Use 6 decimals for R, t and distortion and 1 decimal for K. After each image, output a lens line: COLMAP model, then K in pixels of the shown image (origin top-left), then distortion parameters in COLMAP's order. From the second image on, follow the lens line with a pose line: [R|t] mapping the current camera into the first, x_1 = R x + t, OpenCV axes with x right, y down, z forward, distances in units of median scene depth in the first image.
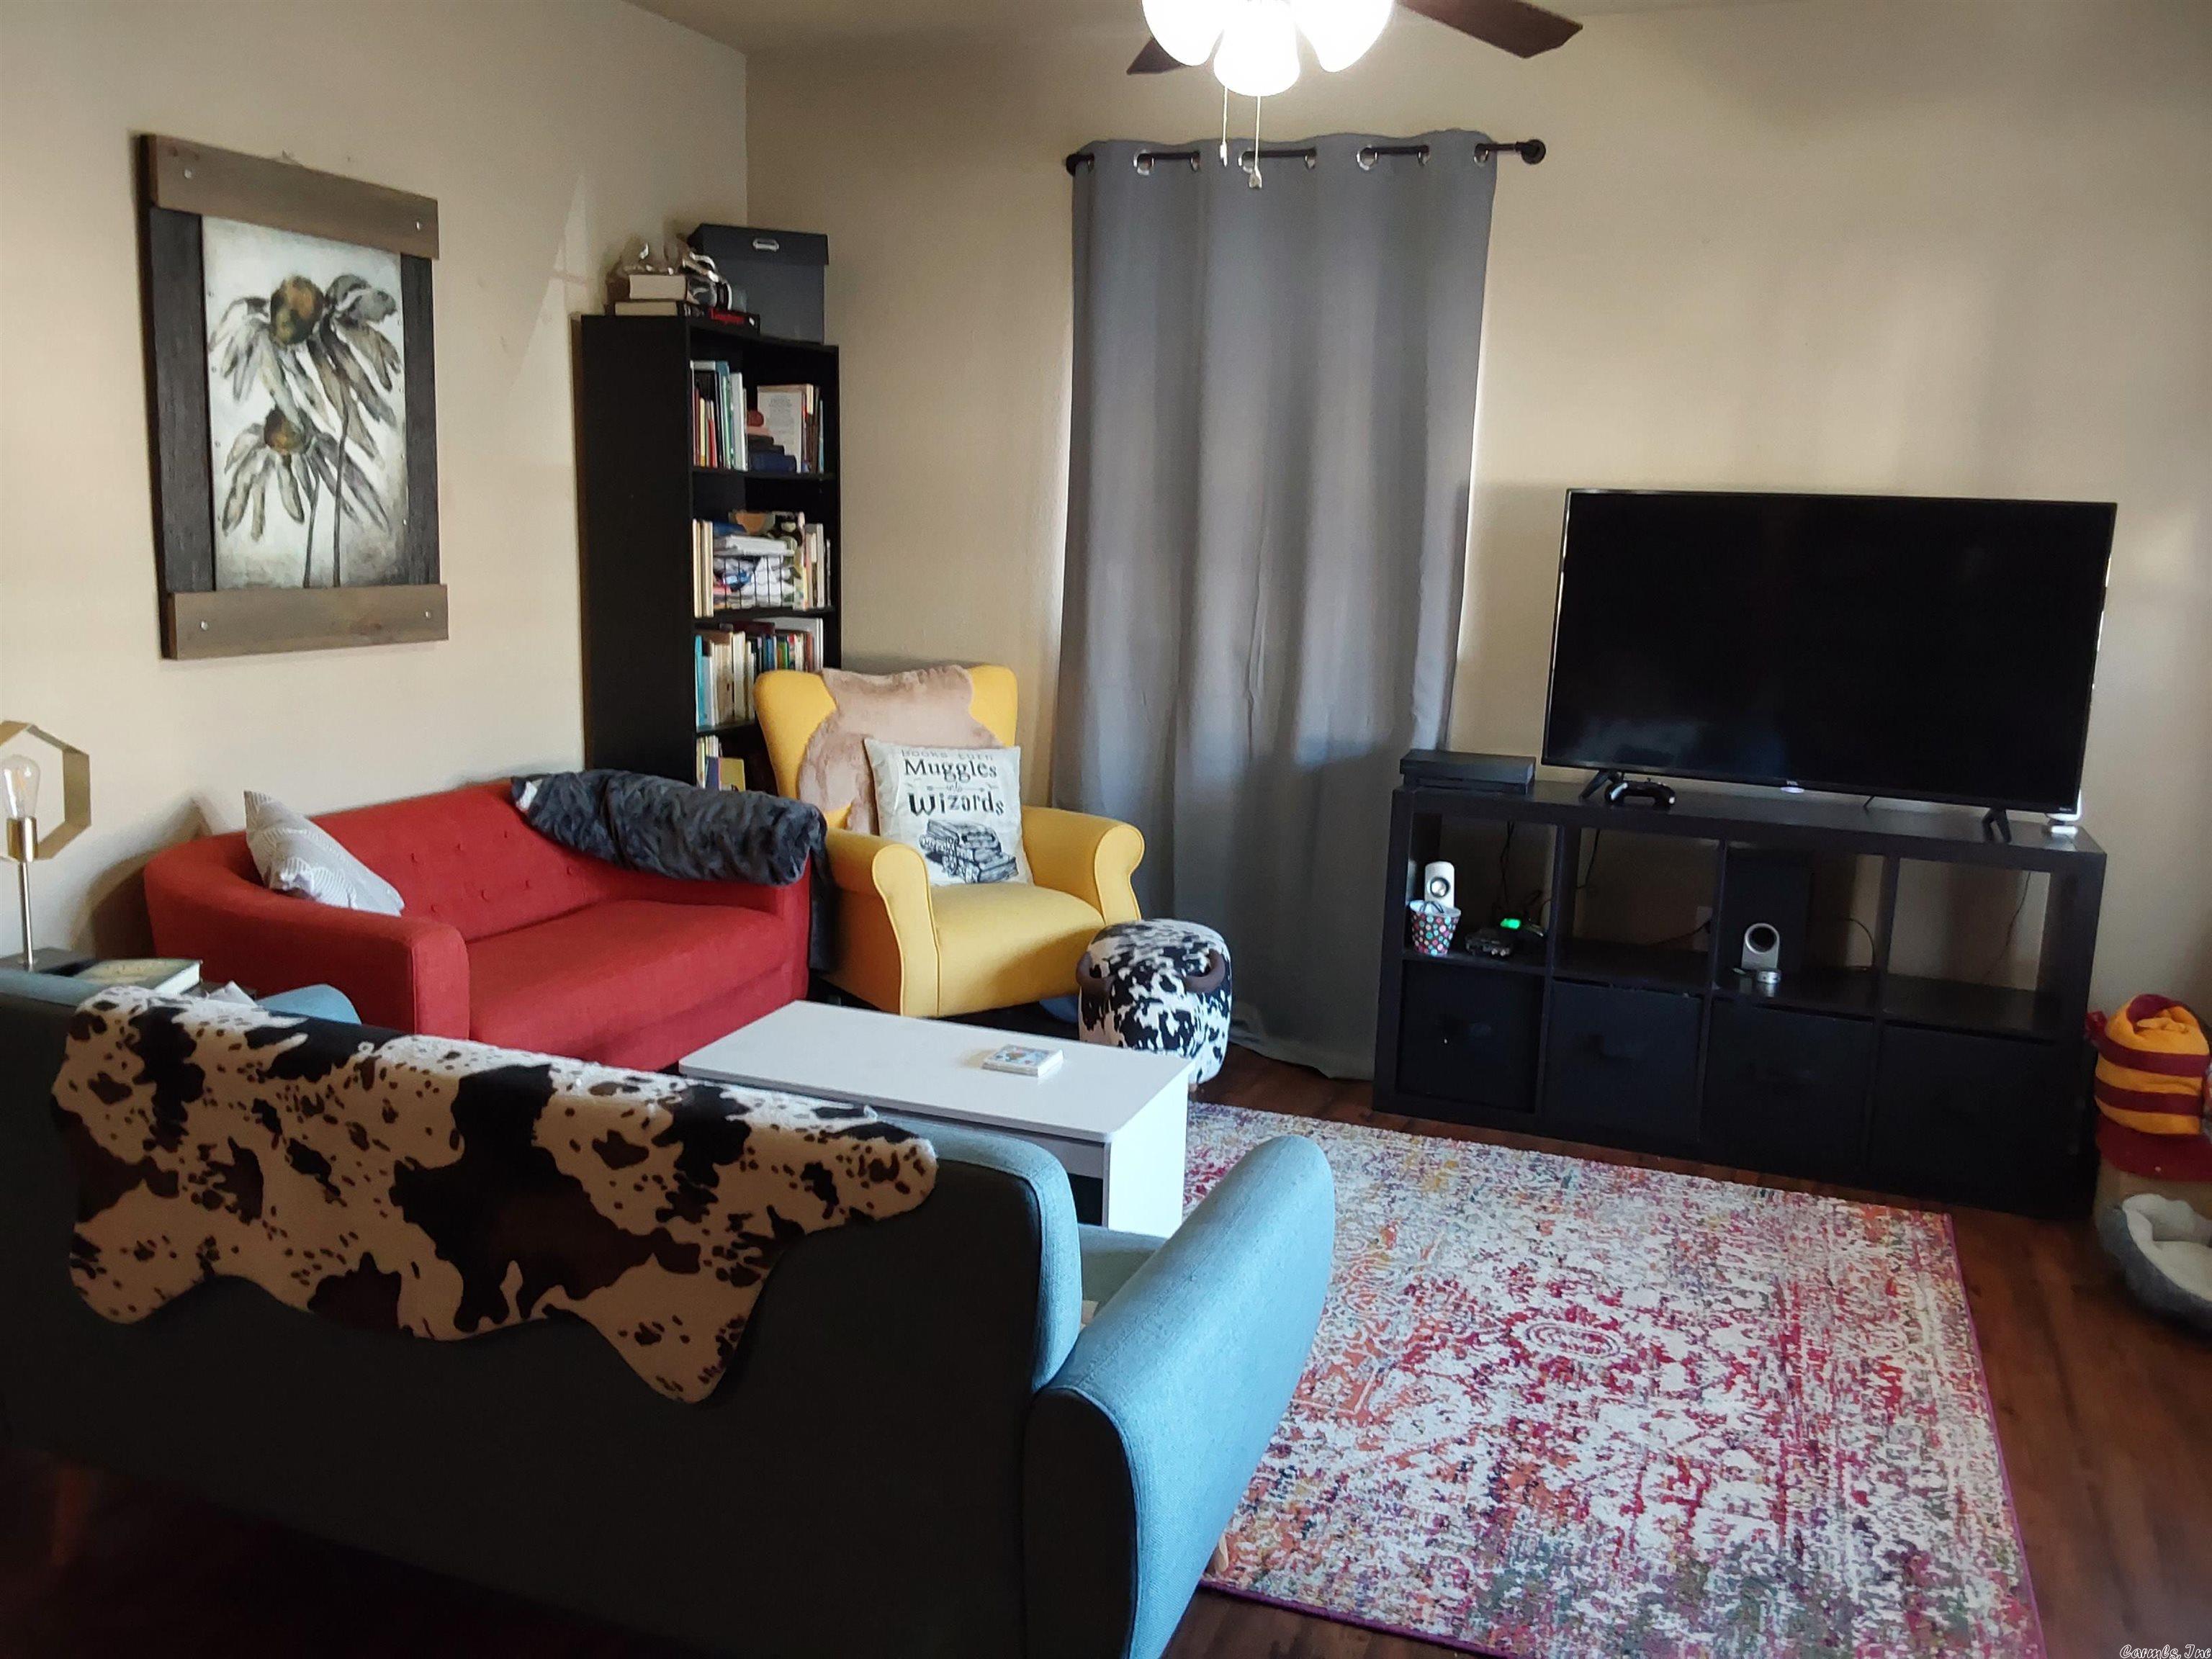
lens RADIAL K [[1751.2, 0, 1126.2], [0, 1751.2, 843.3], [0, 0, 1]] dist [0.105554, -0.158873]
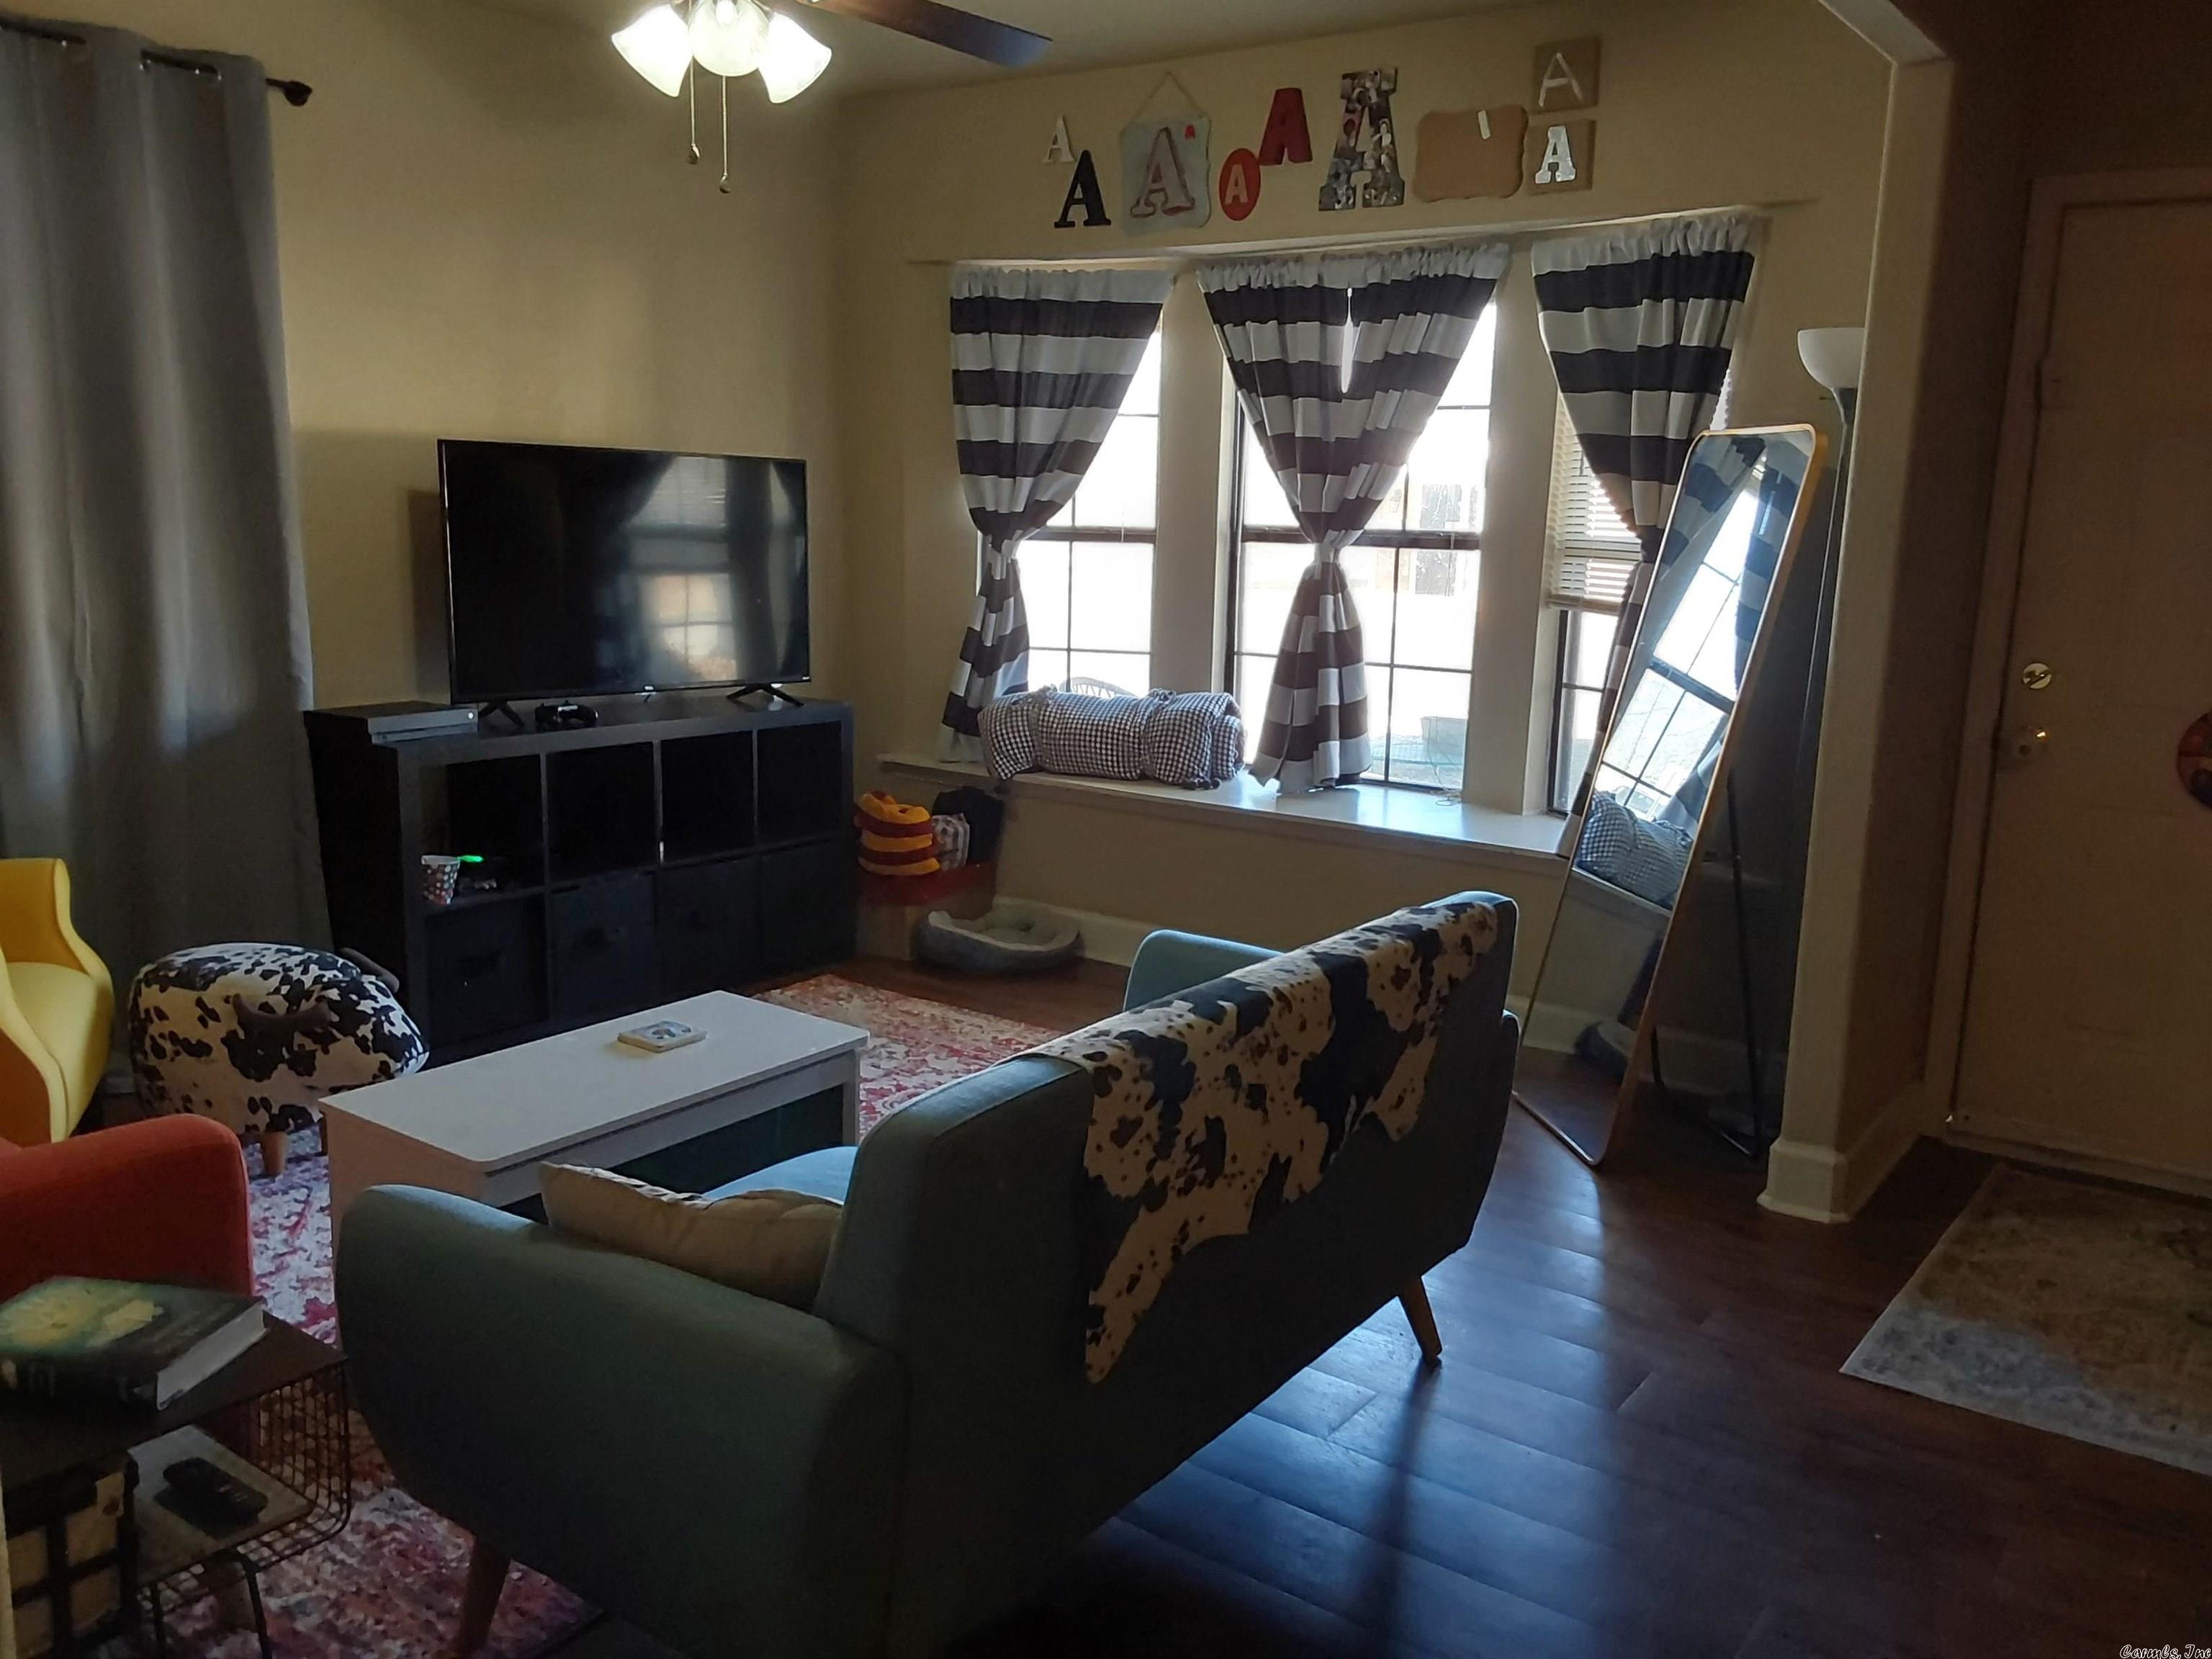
lens RADIAL K [[1751.2, 0, 1125.8], [0, 1751.2, 846.2], [0, 0, 1]] dist [0.105554, -0.158873]
pose [[0.263243, -0.217812, 0.939820, -0.730777], [0.162281, 0.970295, 0.179420, -0.095902], [-0.950982, 0.105284, 0.290771, 0.351117]]
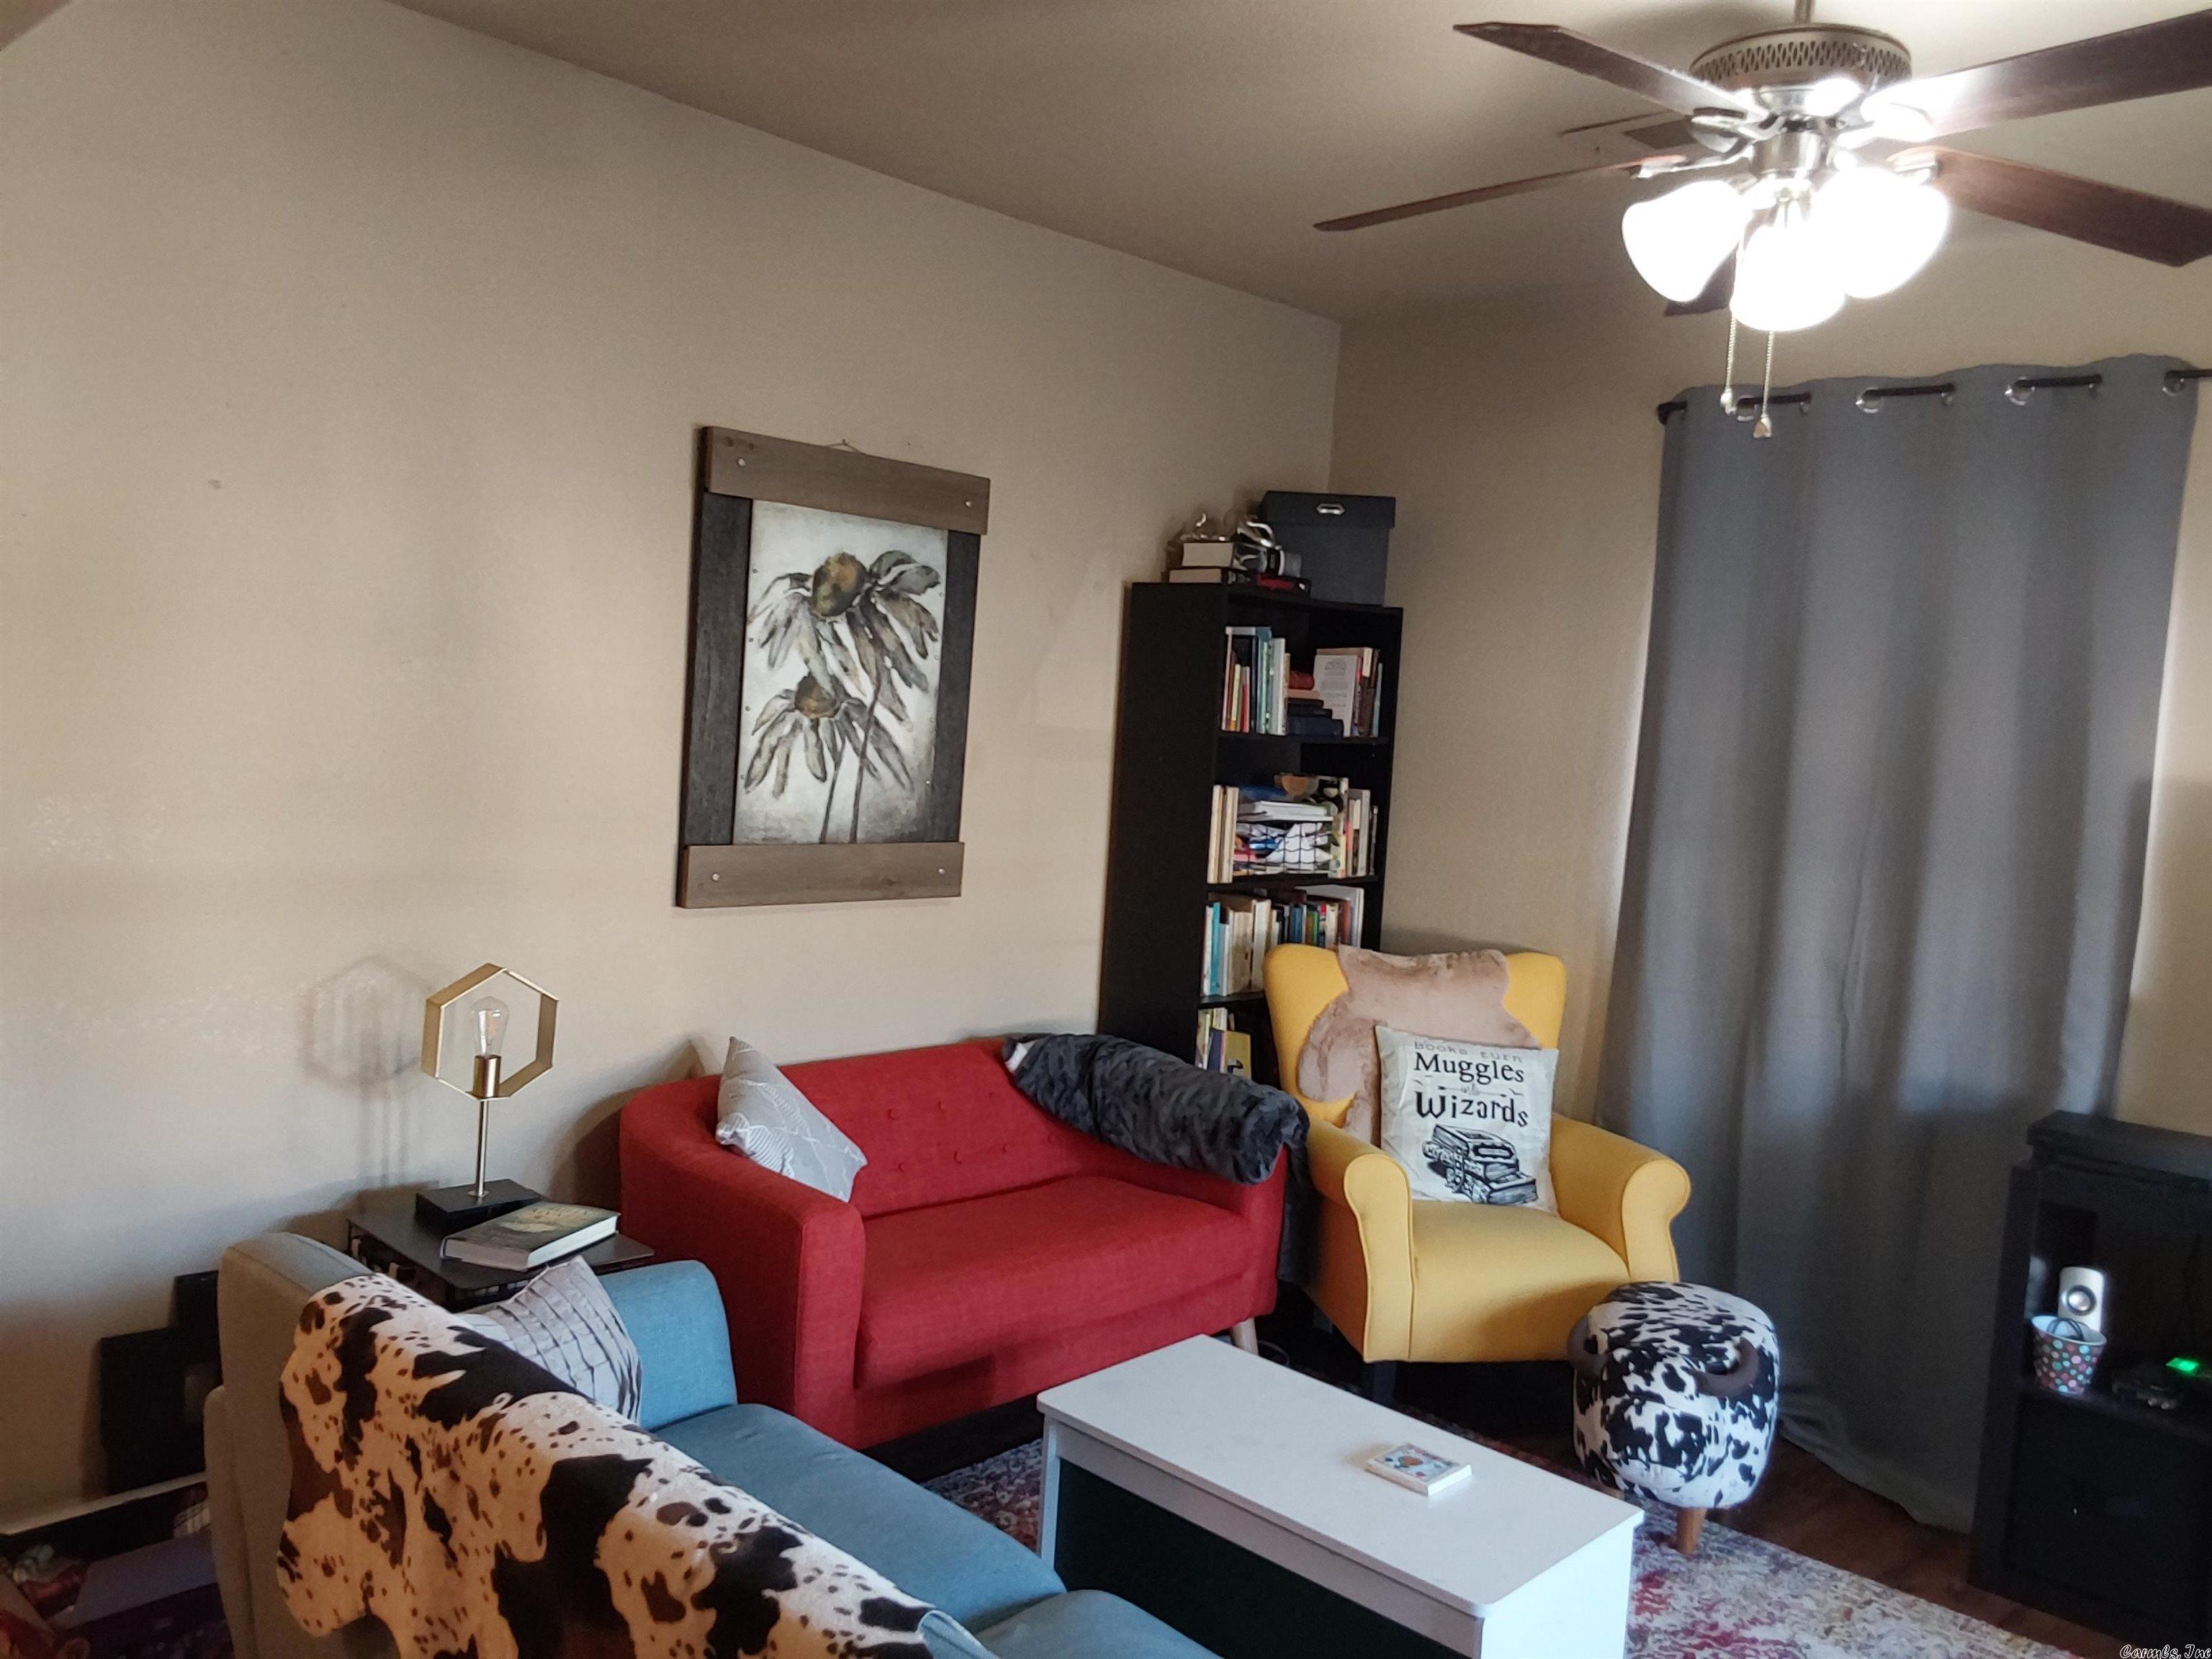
lens RADIAL K [[1751.2, 0, 1120.6], [0, 1751.2, 838.2], [0, 0, 1]] dist [0.105554, -0.158873]
pose [[0.918806, 0.053659, -0.391045, 0.096186], [-0.104905, 0.988282, -0.110877, -0.048188], [0.380513, 0.142897, 0.913669, 0.120237]]
